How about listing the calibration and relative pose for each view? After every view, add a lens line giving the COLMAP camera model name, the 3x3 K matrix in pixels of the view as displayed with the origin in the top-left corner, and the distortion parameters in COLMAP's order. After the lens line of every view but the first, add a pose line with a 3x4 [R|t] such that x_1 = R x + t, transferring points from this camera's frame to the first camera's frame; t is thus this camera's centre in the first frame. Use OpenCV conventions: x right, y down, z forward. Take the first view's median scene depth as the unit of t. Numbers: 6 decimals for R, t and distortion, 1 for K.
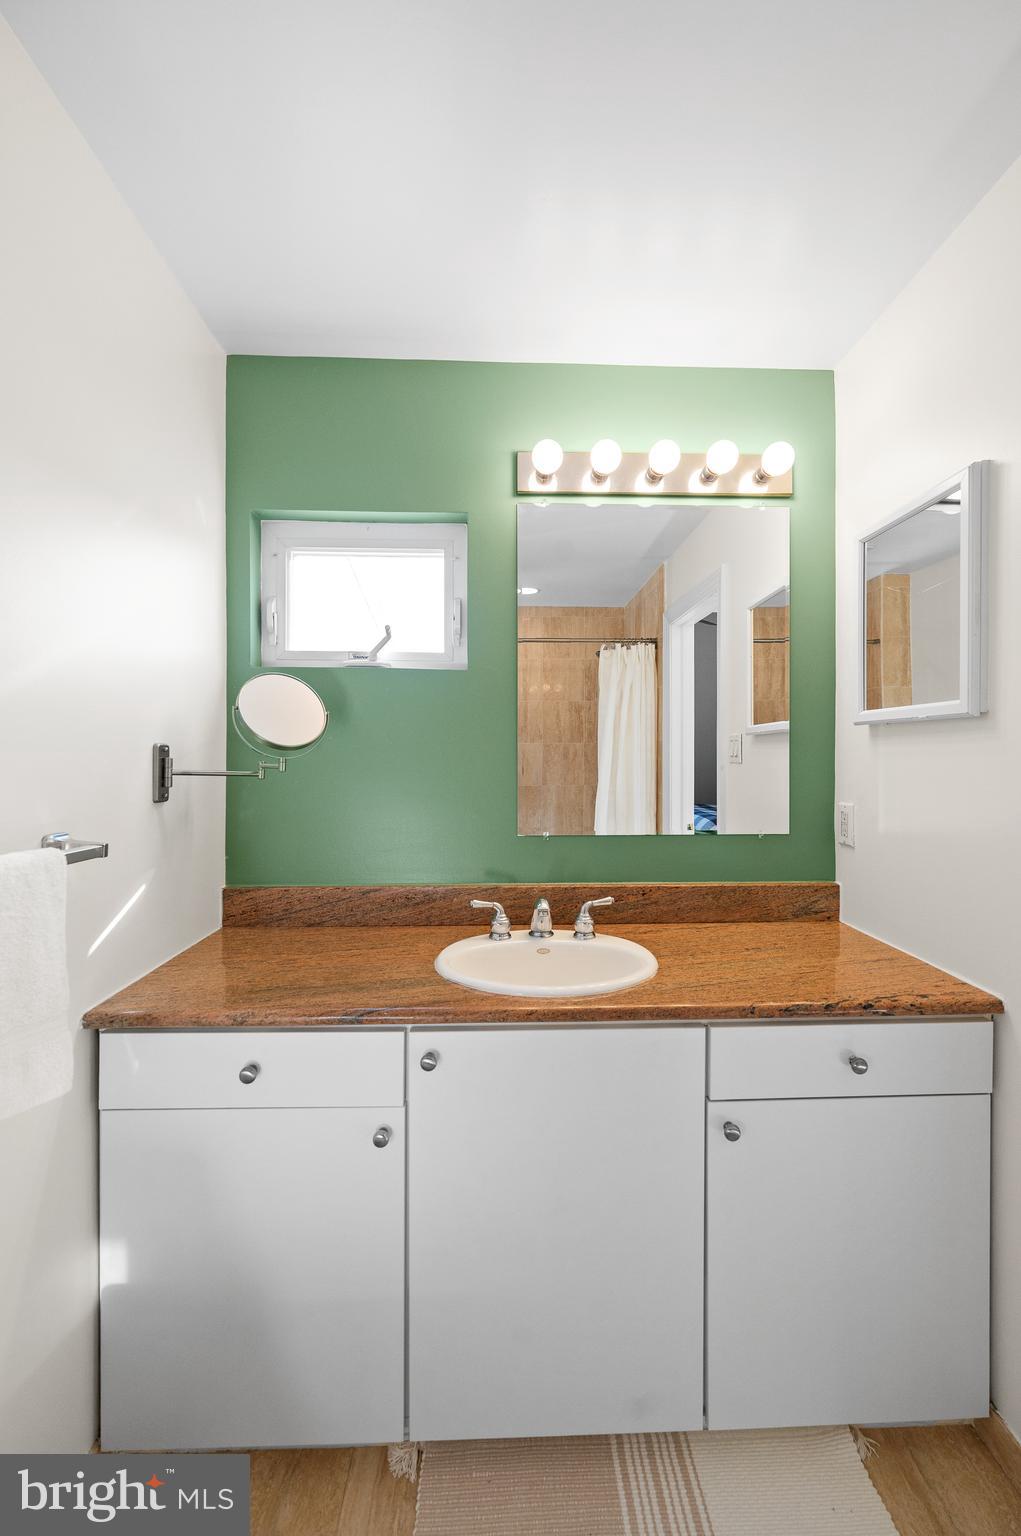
lens RADIAL K [[623.0, 0, 513.8], [0, 623.0, 757.8], [0, 0, 1]] dist [-0.000878, -0.000561]
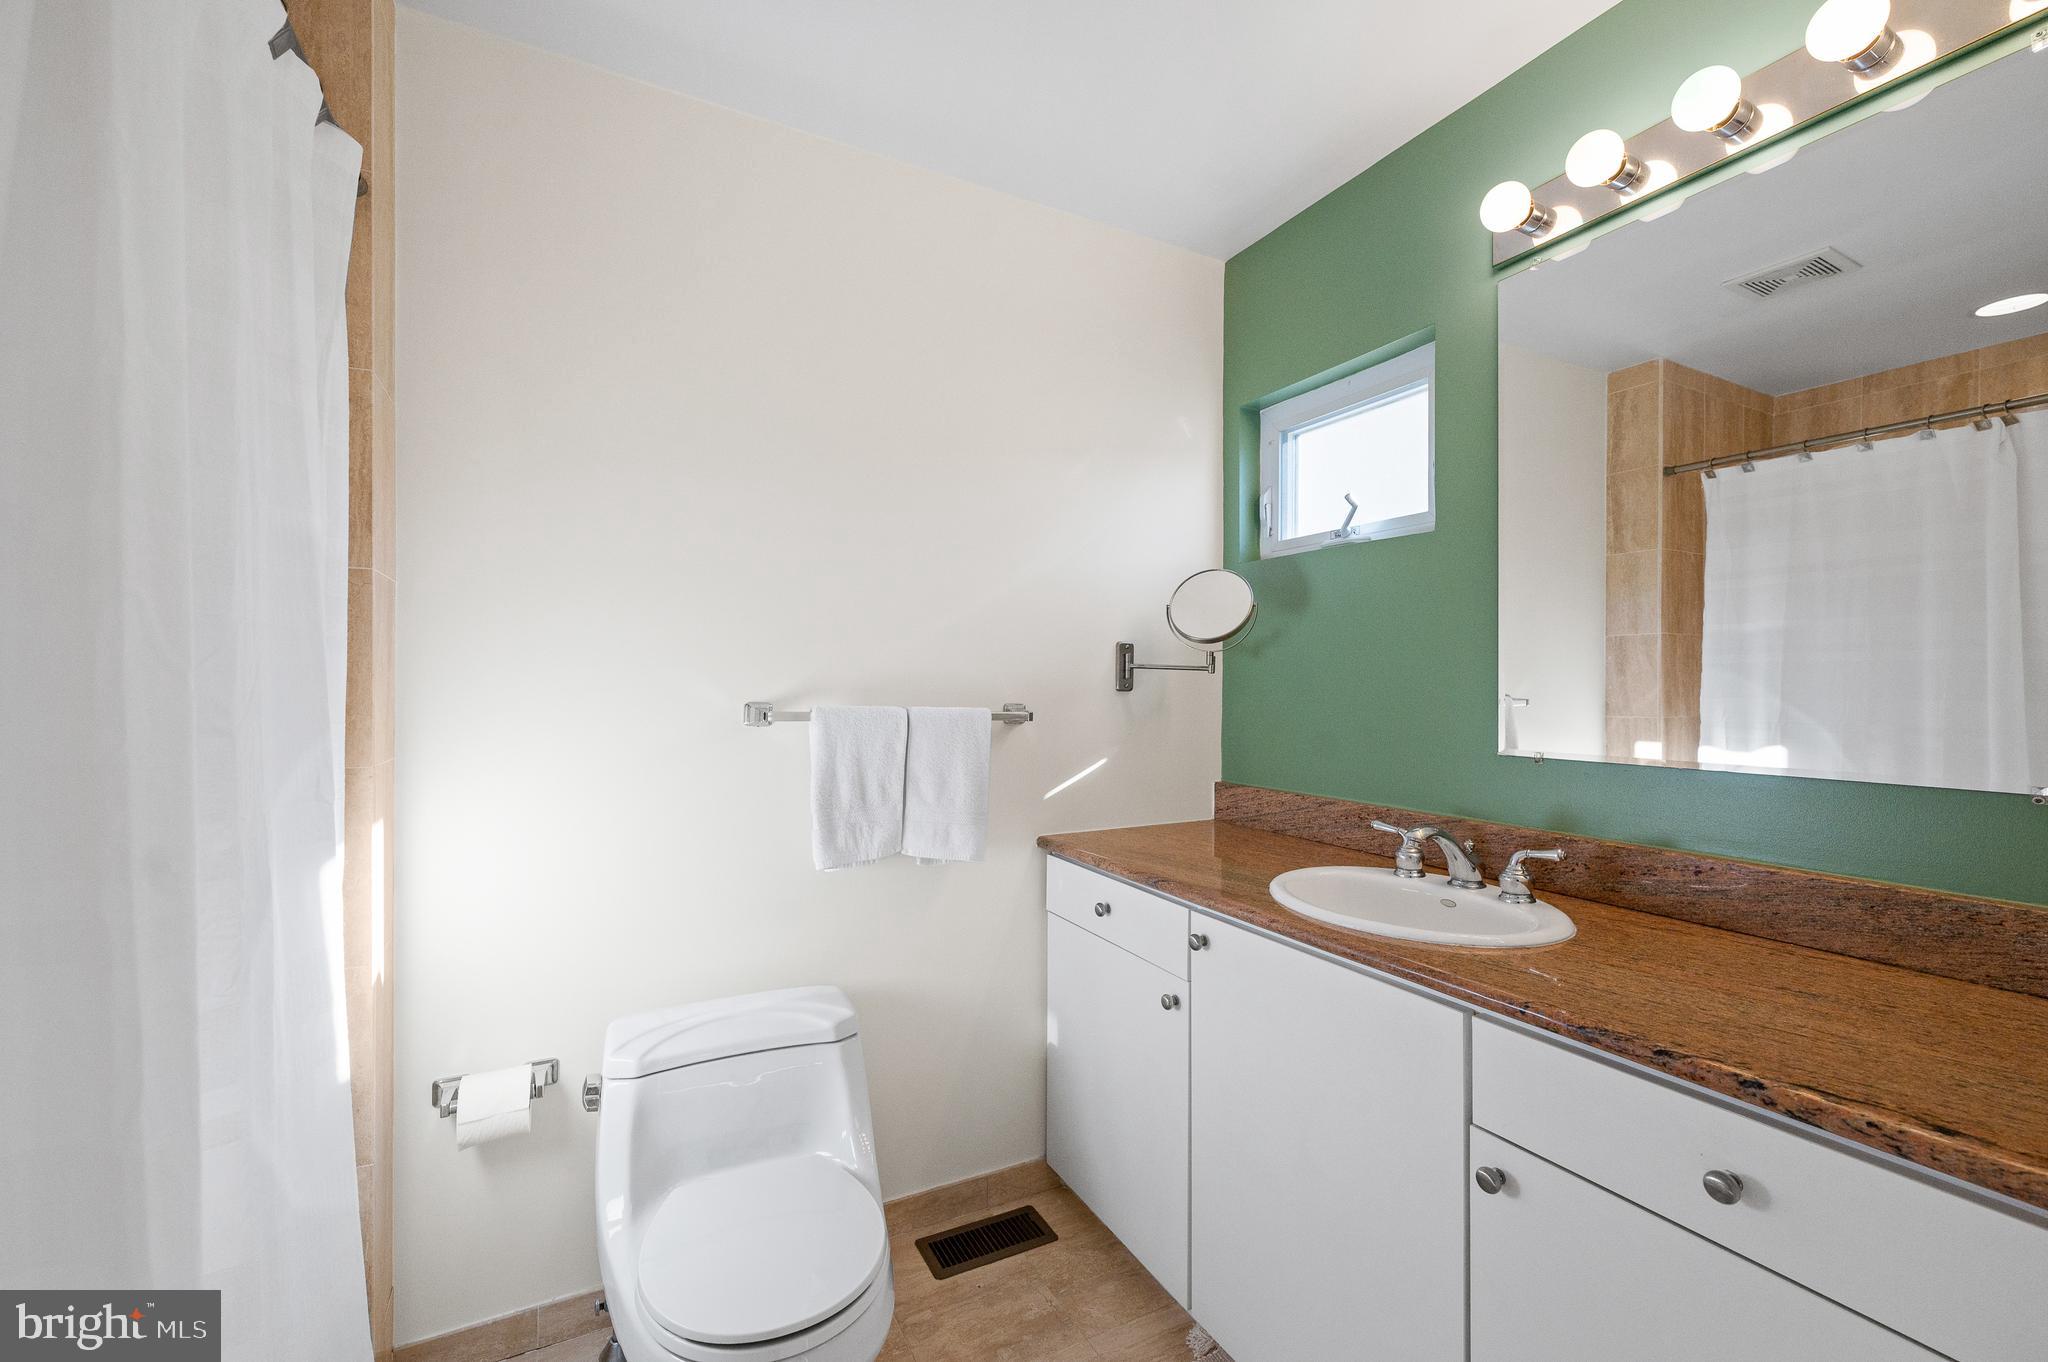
lens RADIAL K [[830.7, 0, 1026.0], [0, 830.7, 685.6], [0, 0, 1]] dist [-0.000878, -0.000561]
pose [[0.439188, 0.003552, -0.898388, 0.694623], [-0.003533, 0.999991, 0.002226, 0.052483], [0.898388, 0.002196, 0.439197, 0.119608]]
